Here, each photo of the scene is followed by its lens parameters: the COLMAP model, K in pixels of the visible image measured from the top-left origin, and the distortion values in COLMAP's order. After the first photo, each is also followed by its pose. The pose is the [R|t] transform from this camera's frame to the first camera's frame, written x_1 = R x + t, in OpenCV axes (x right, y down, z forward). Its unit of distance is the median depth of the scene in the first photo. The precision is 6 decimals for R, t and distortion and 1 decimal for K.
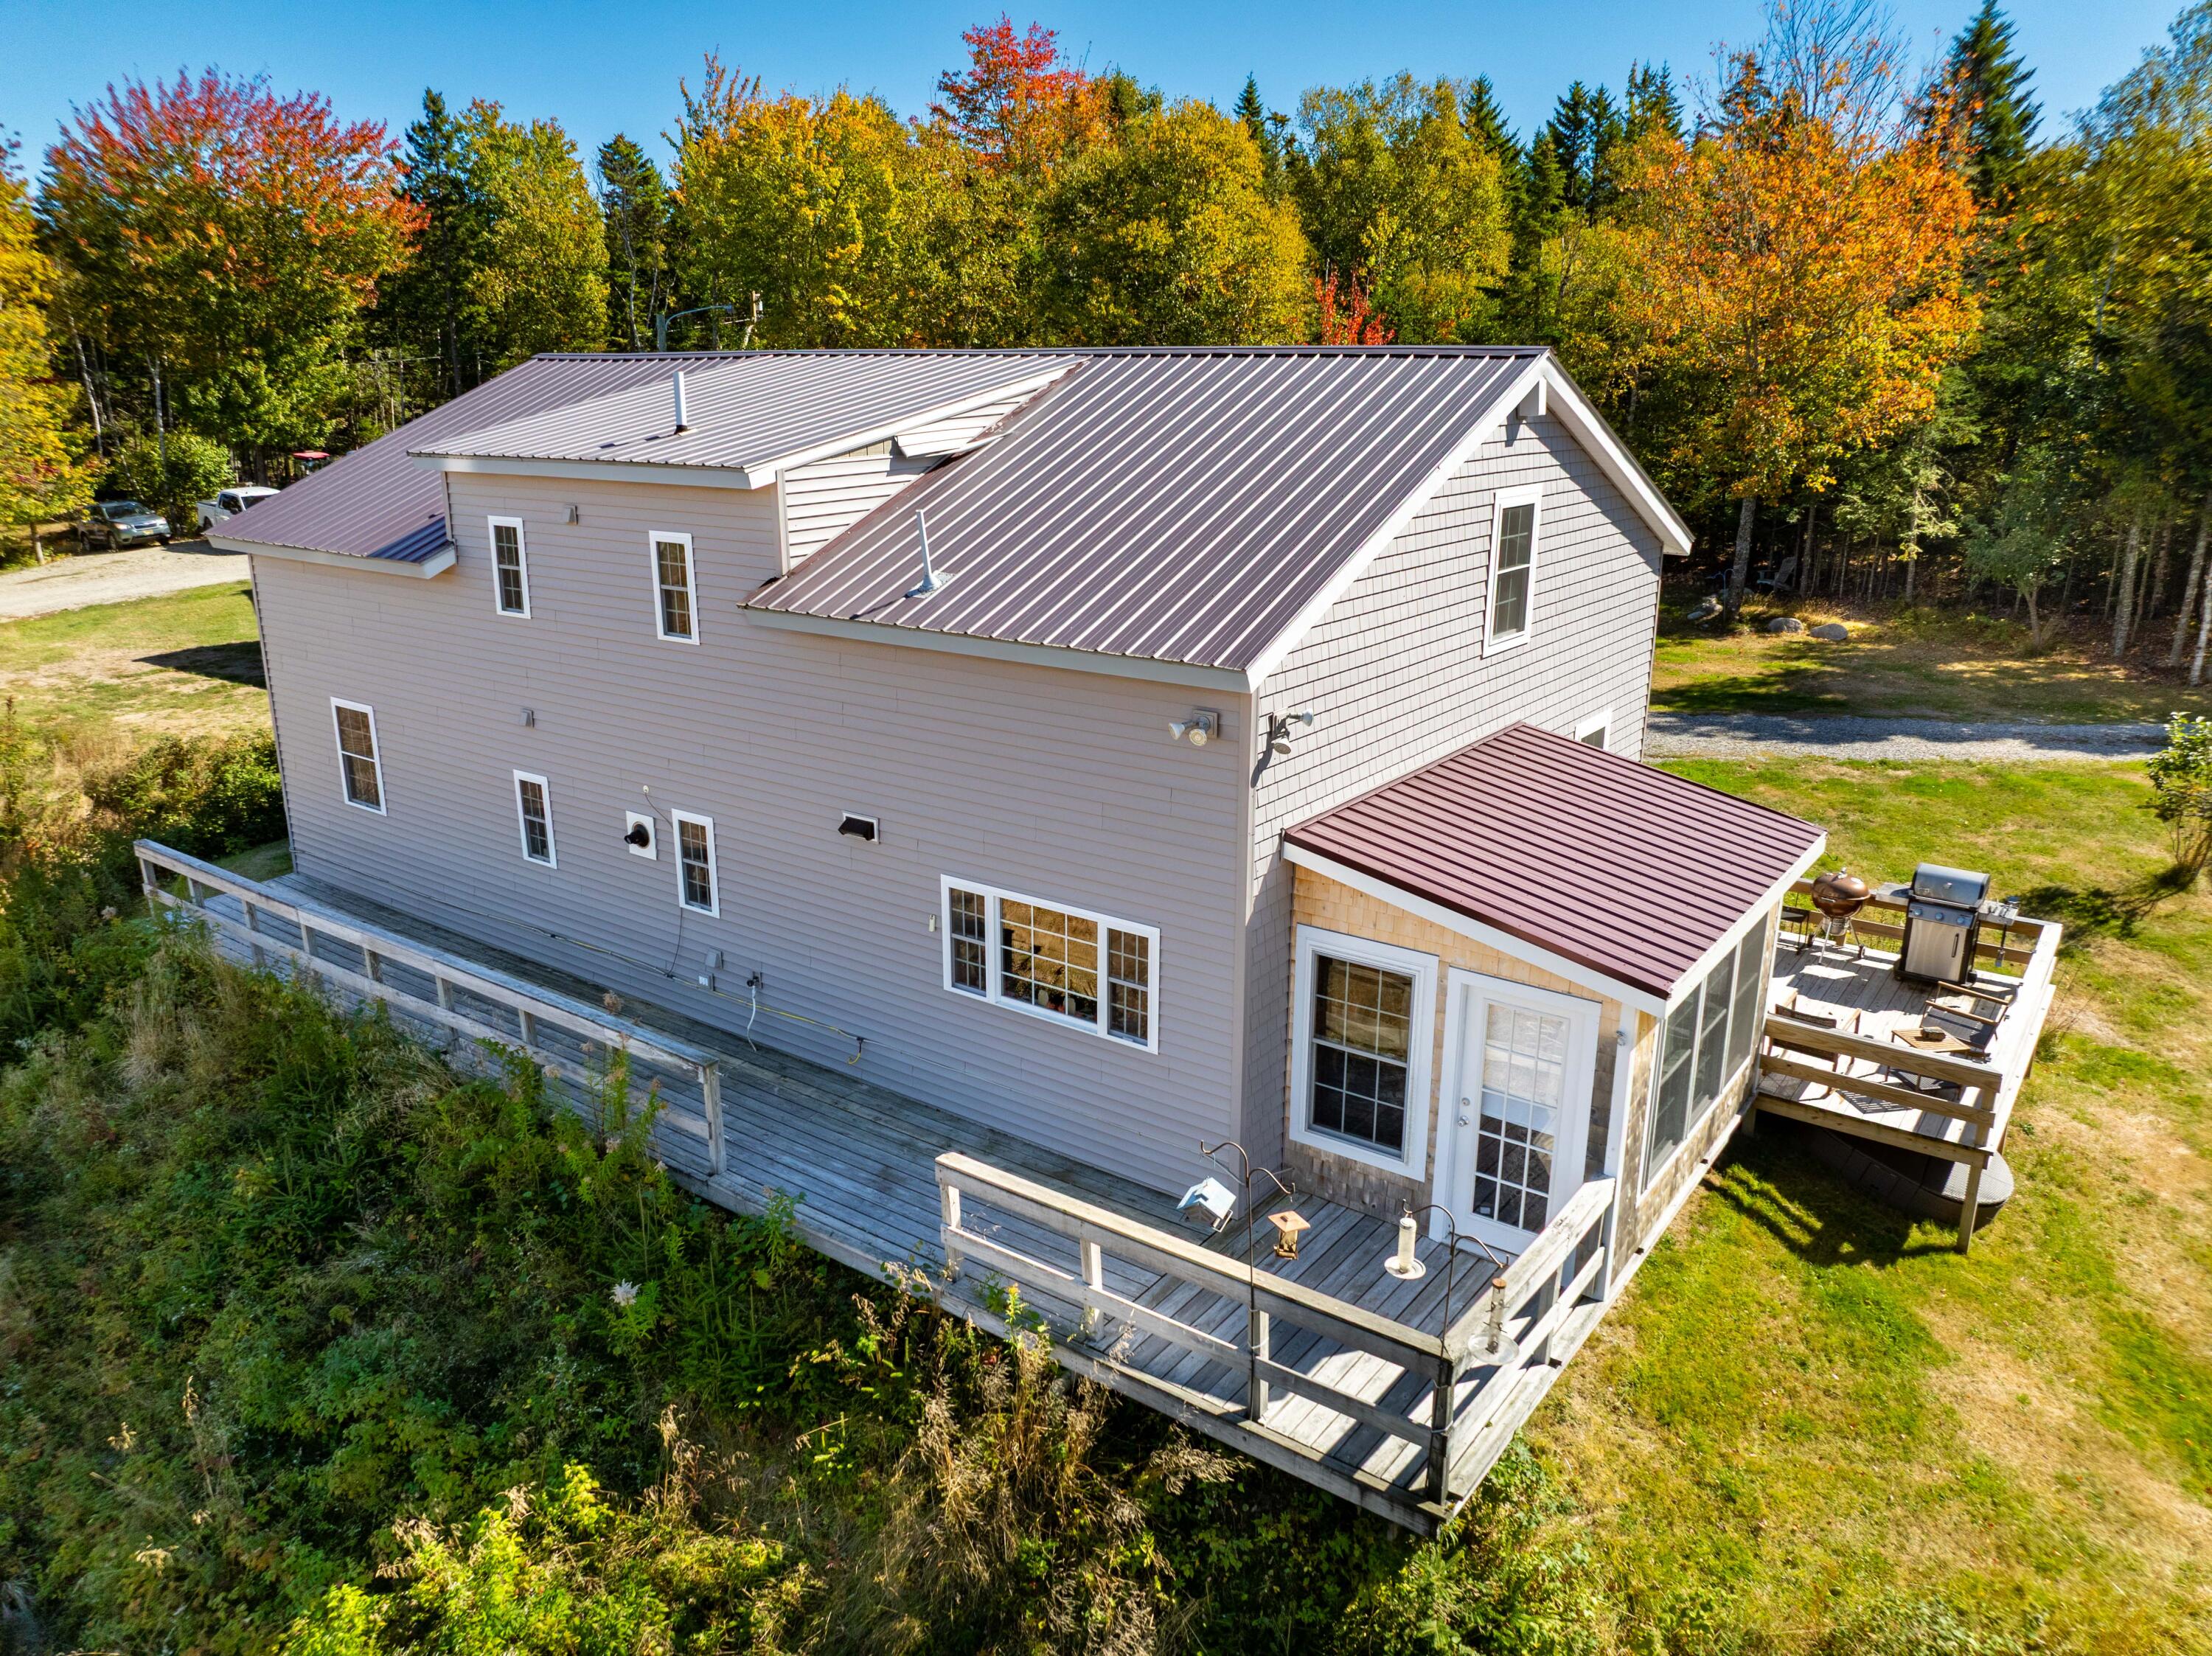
lens RADIAL K [[1562.9, 0, 1106.2], [0, 1562.9, 831.1], [0, 0, 1]] dist [-0.042988, 0.012920]
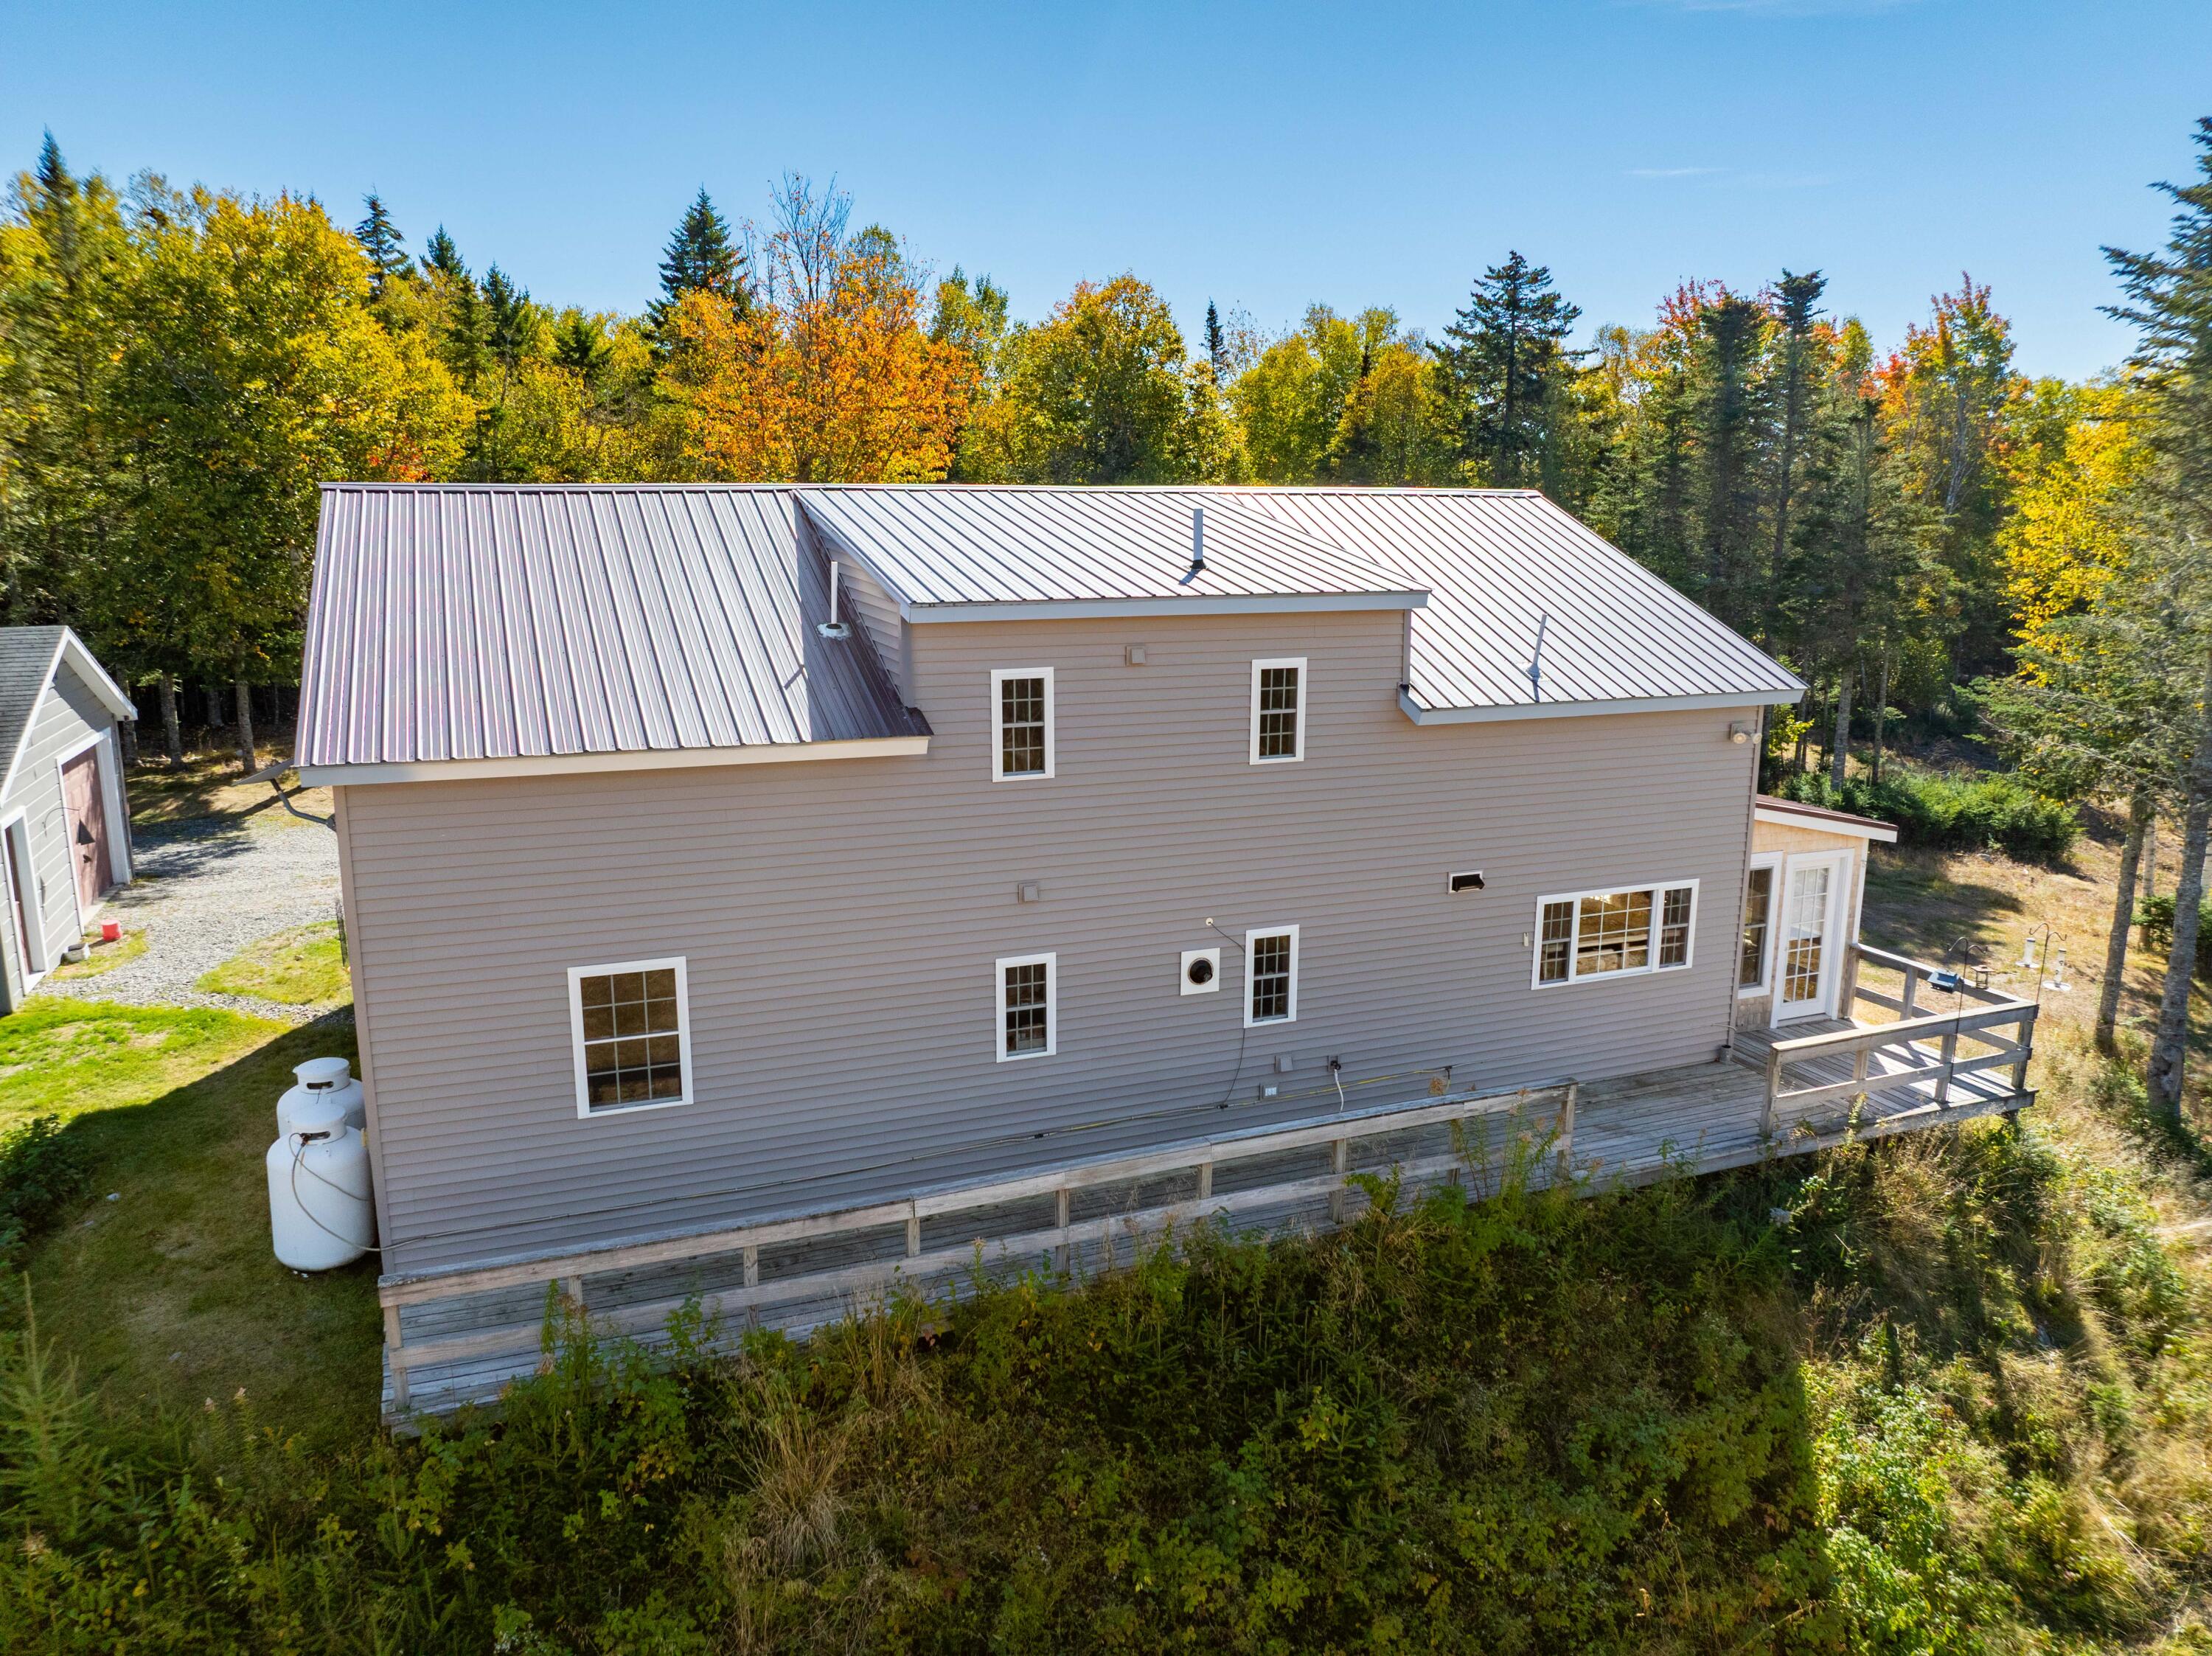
lens RADIAL K [[1562.9, 0, 1102.6], [0, 1562.9, 825.8], [0, 0, 1]] dist [-0.042988, 0.012920]
pose [[0.525674, -0.167552, 0.834022, -1.190879], [0.245242, 0.968635, 0.040022, -0.147487], [-0.814569, 0.183499, 0.550277, 0.512037]]
